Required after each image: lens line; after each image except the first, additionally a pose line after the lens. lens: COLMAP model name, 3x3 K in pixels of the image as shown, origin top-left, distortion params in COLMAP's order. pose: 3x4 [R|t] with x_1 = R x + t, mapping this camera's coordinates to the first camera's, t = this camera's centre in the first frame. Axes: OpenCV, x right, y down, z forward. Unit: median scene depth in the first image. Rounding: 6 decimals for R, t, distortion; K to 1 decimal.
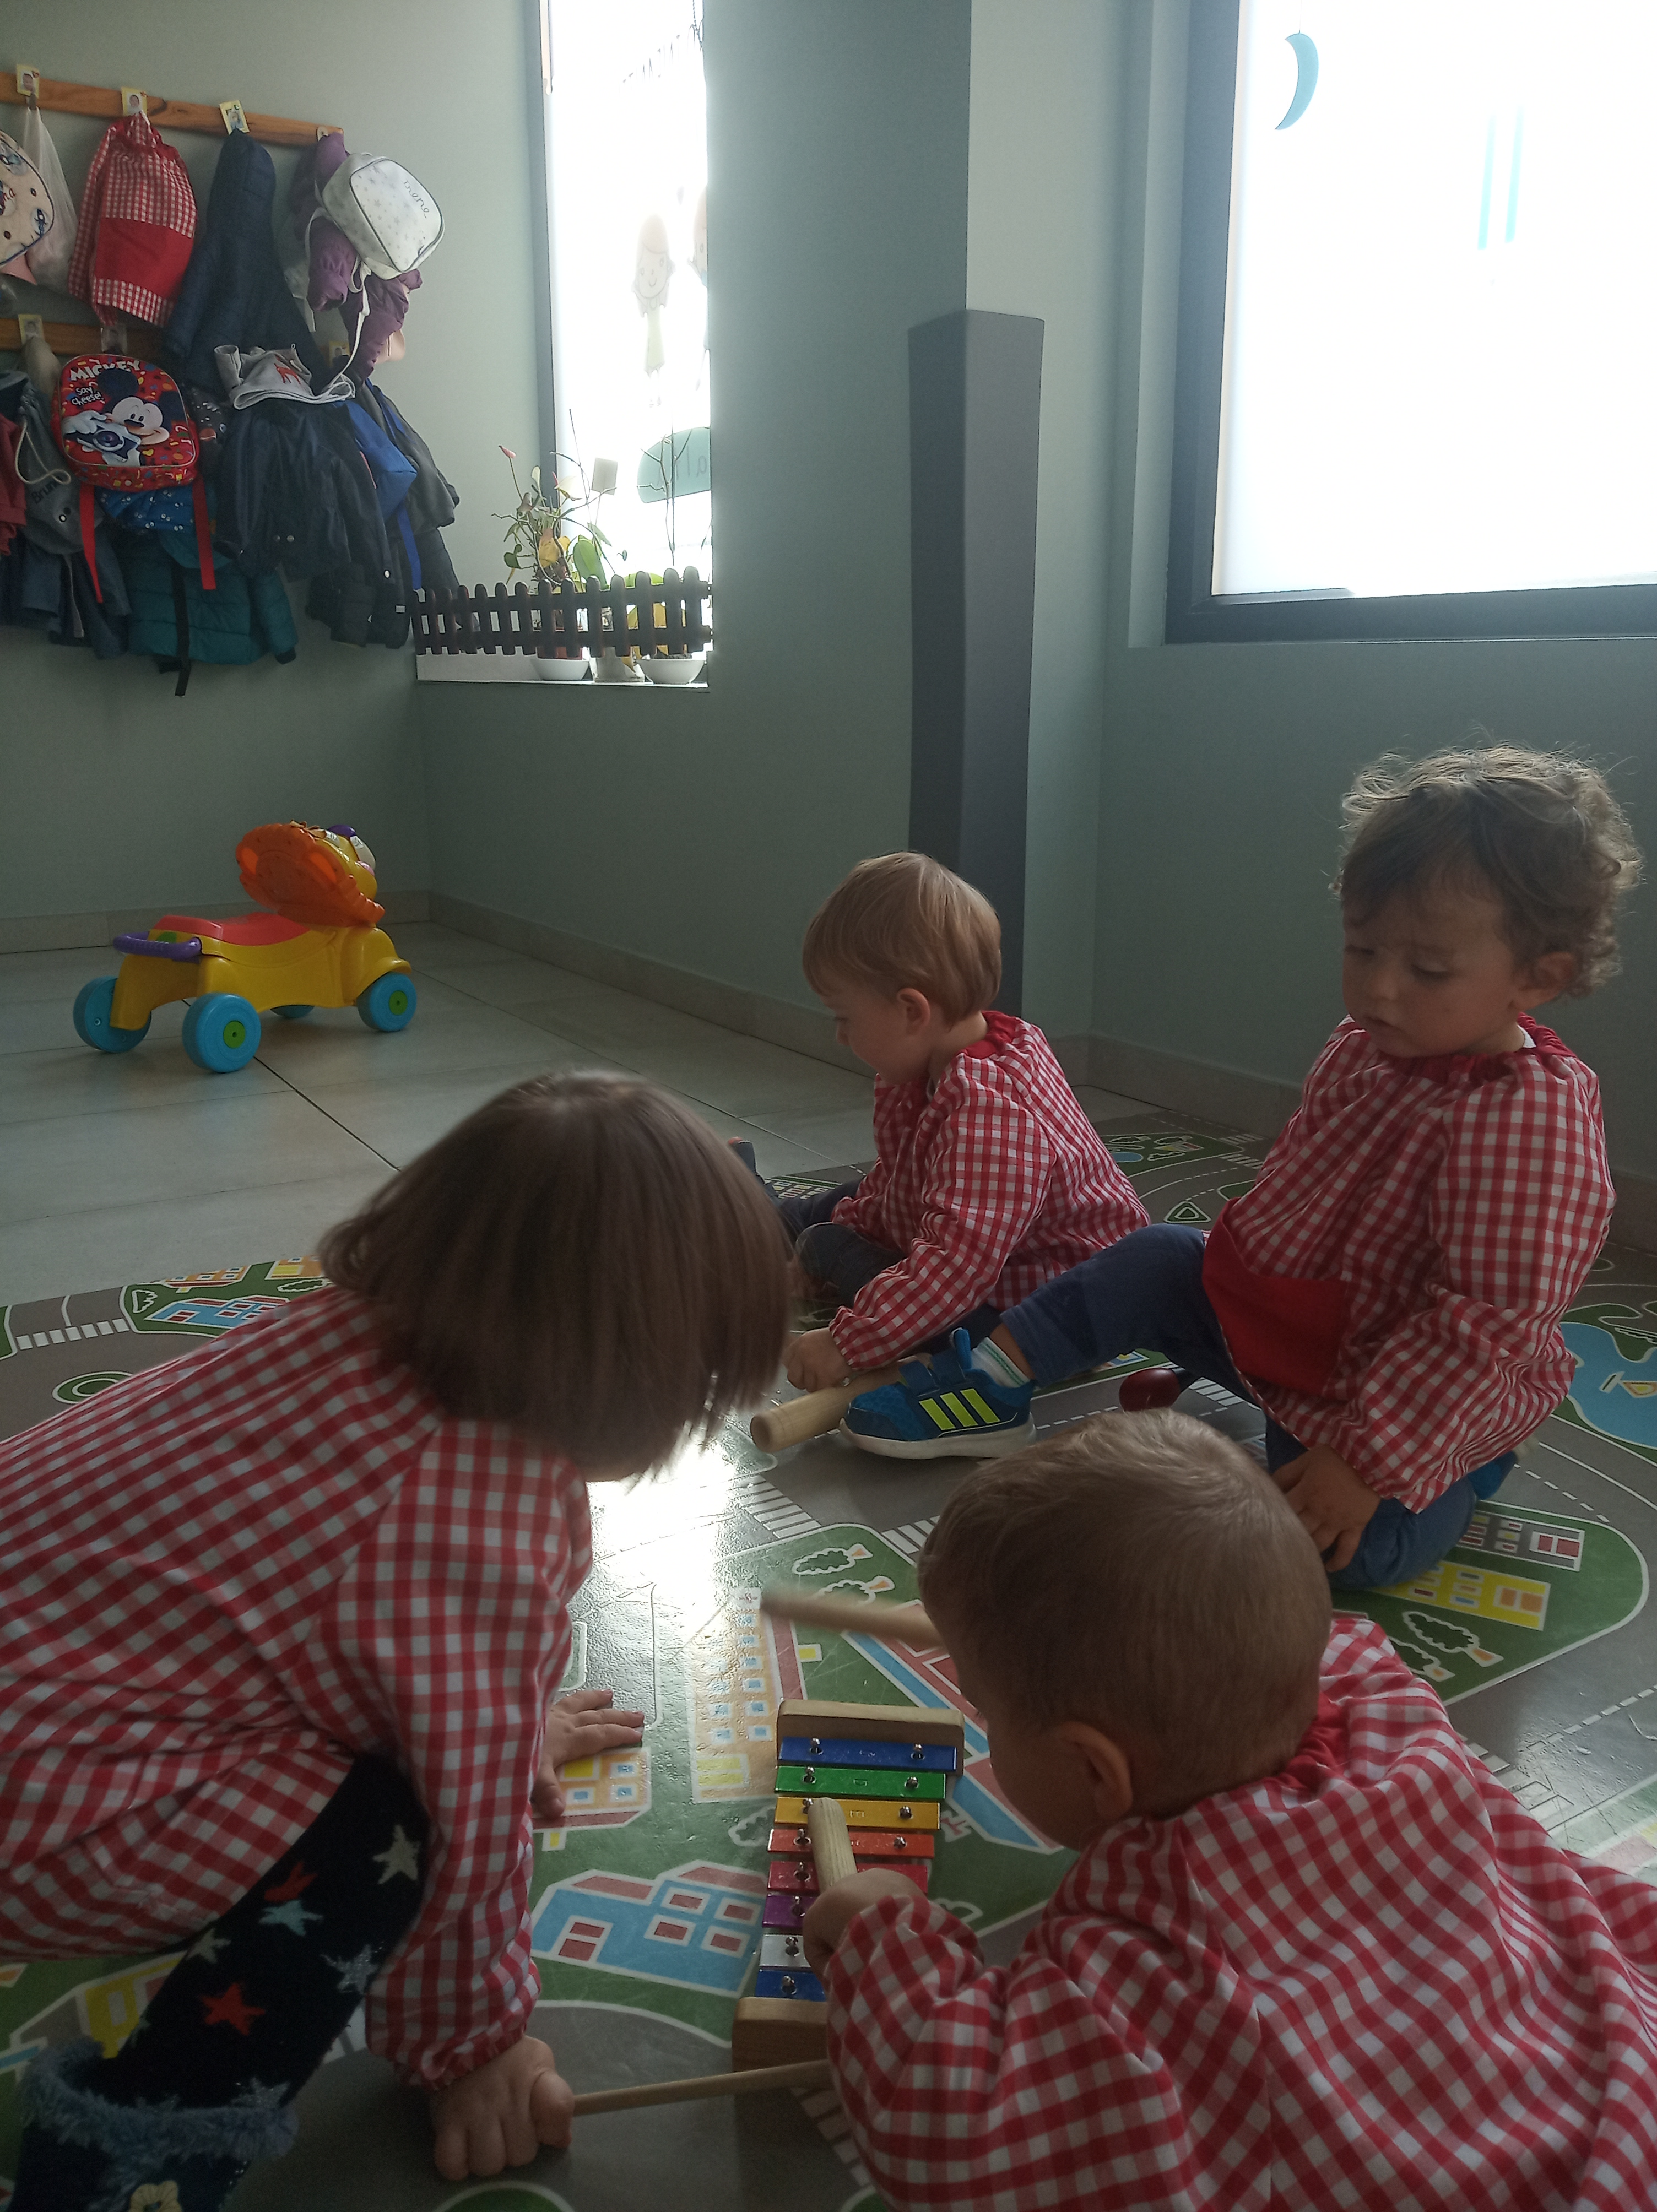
lens RADIAL K [[1669.9, 0, 827.0], [0, 1669.9, 1136.7], [0, 0, 1]] dist [0.105986, -0.395786]
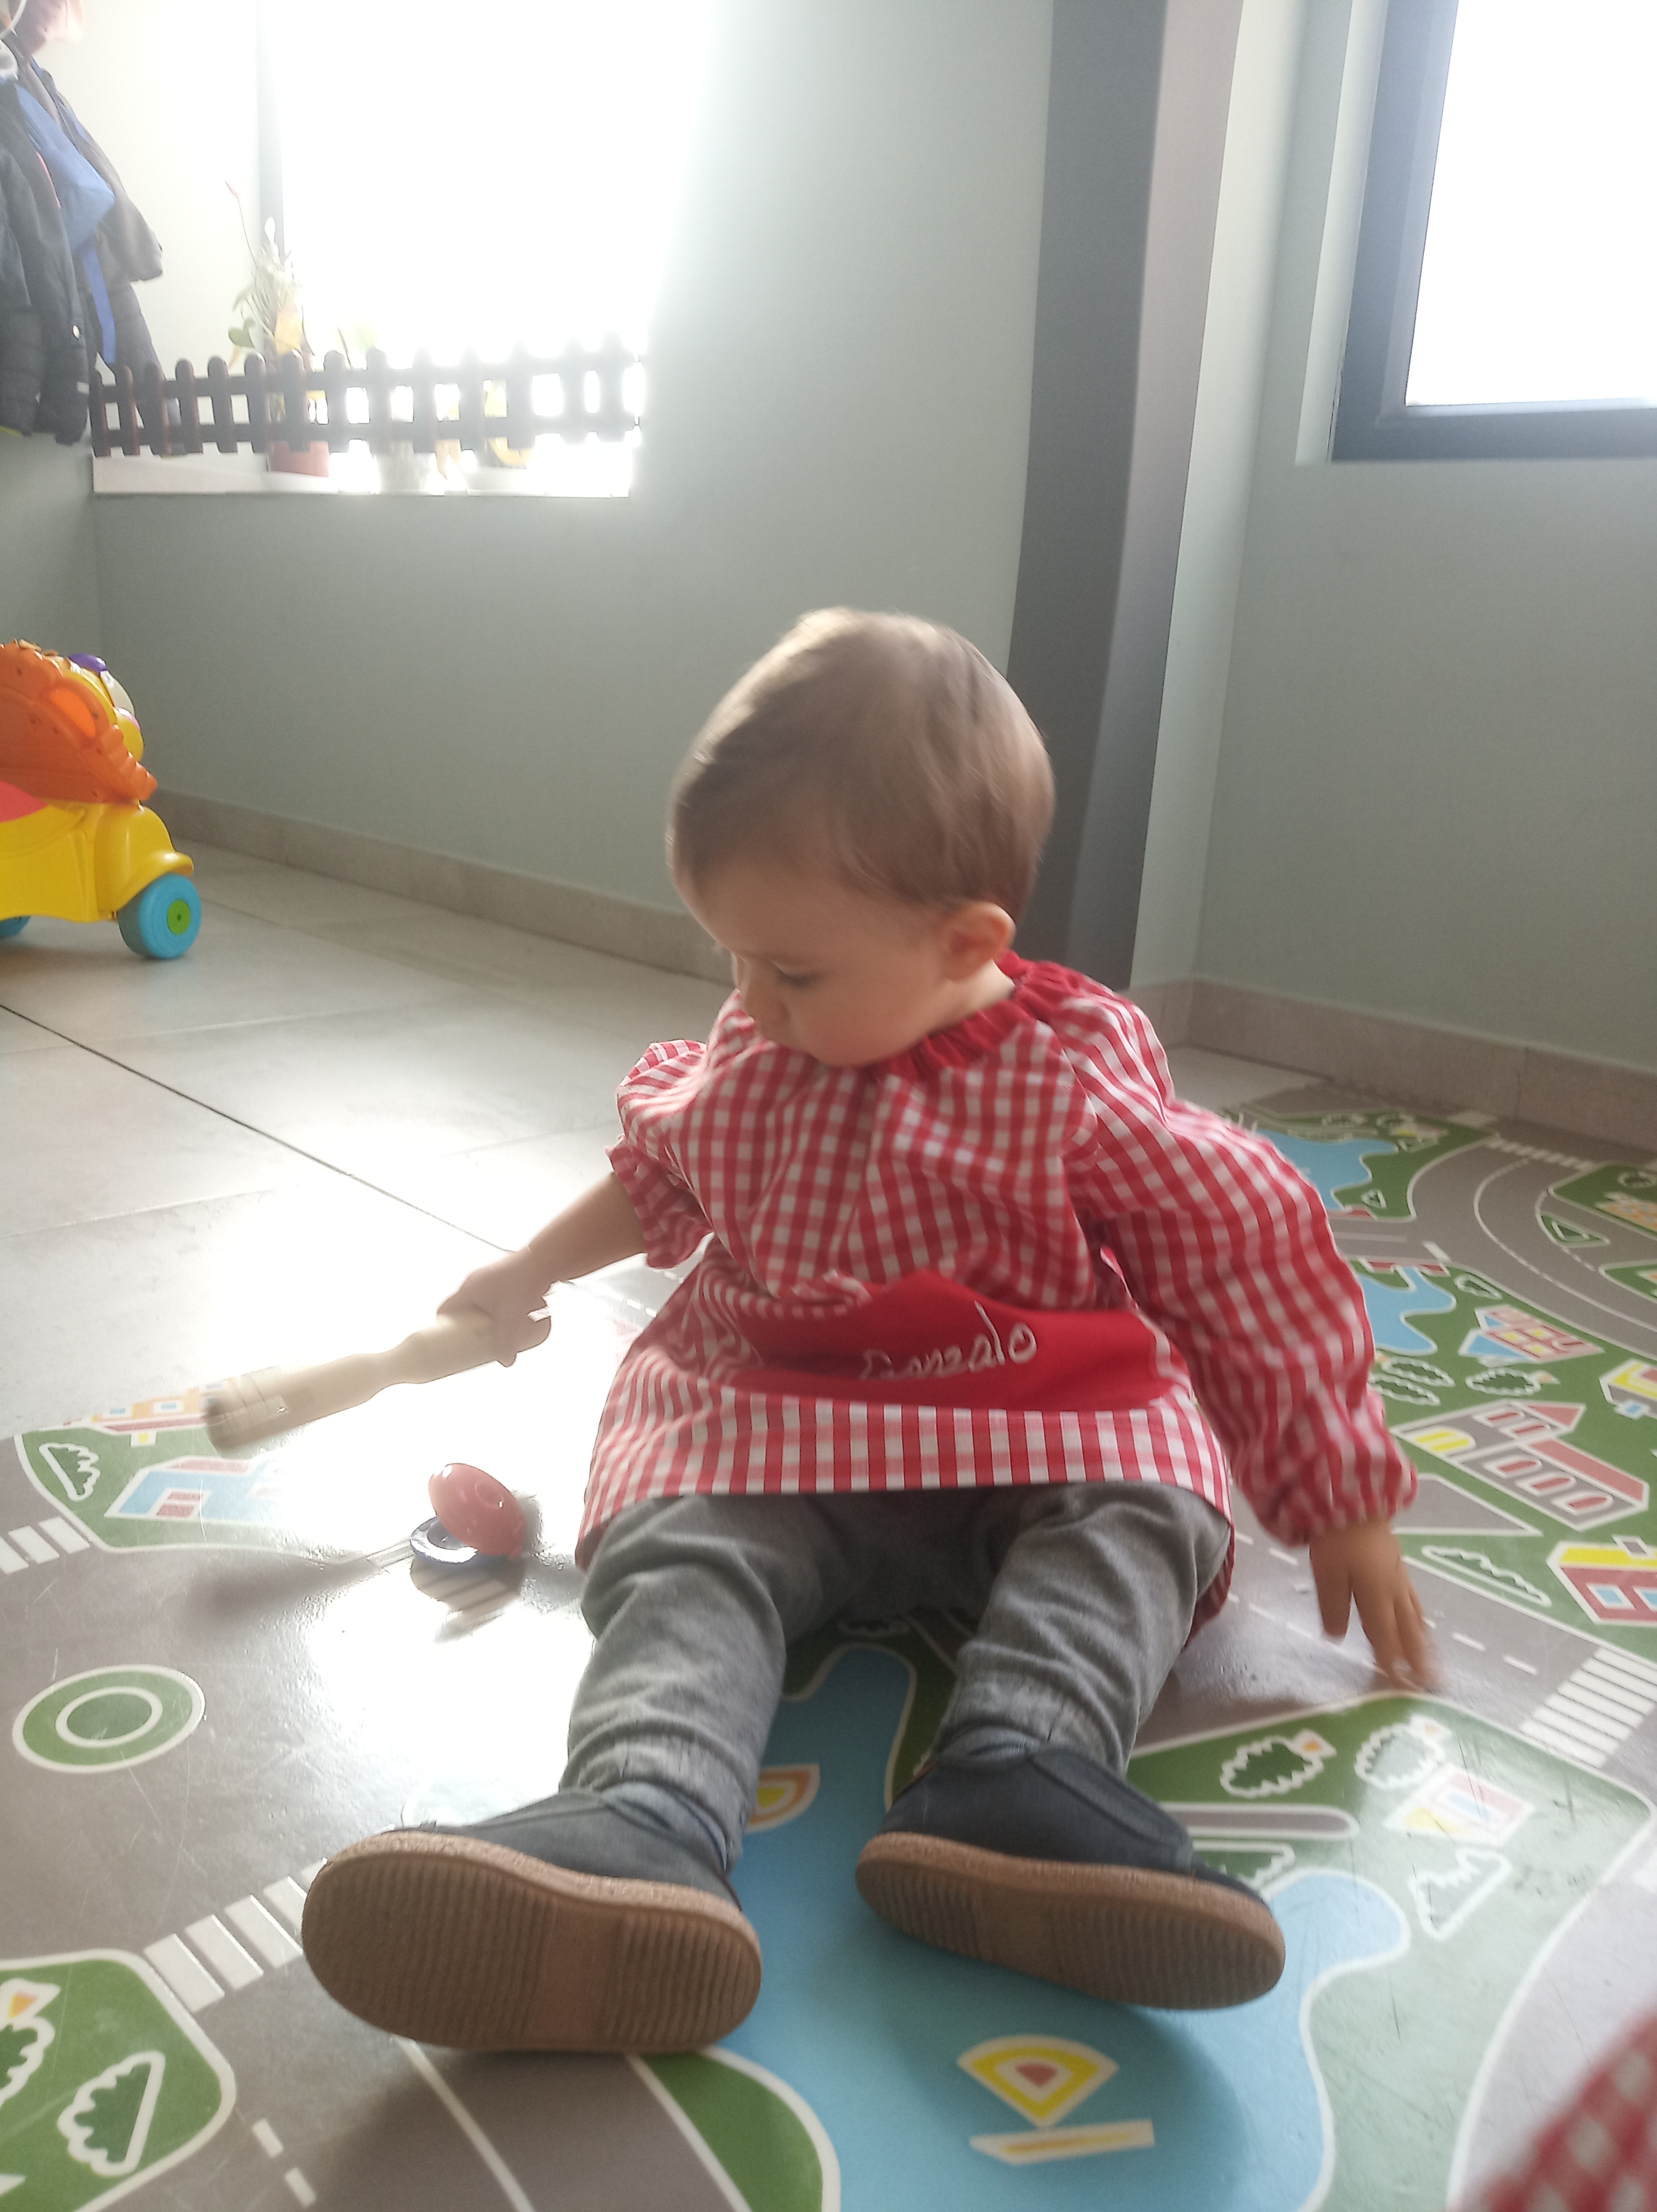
lens RADIAL K [[1718.2, 0, 832.0], [0, 1718.2, 1113.7], [0, 0, 1]] dist [0.000512, -0.007199]
pose [[0.965341, -0.004023, 0.260962, -0.183227], [0.000464, 0.999906, 0.013699, -0.009191], [-0.260993, -0.013103, 0.965252, 0.253528]]
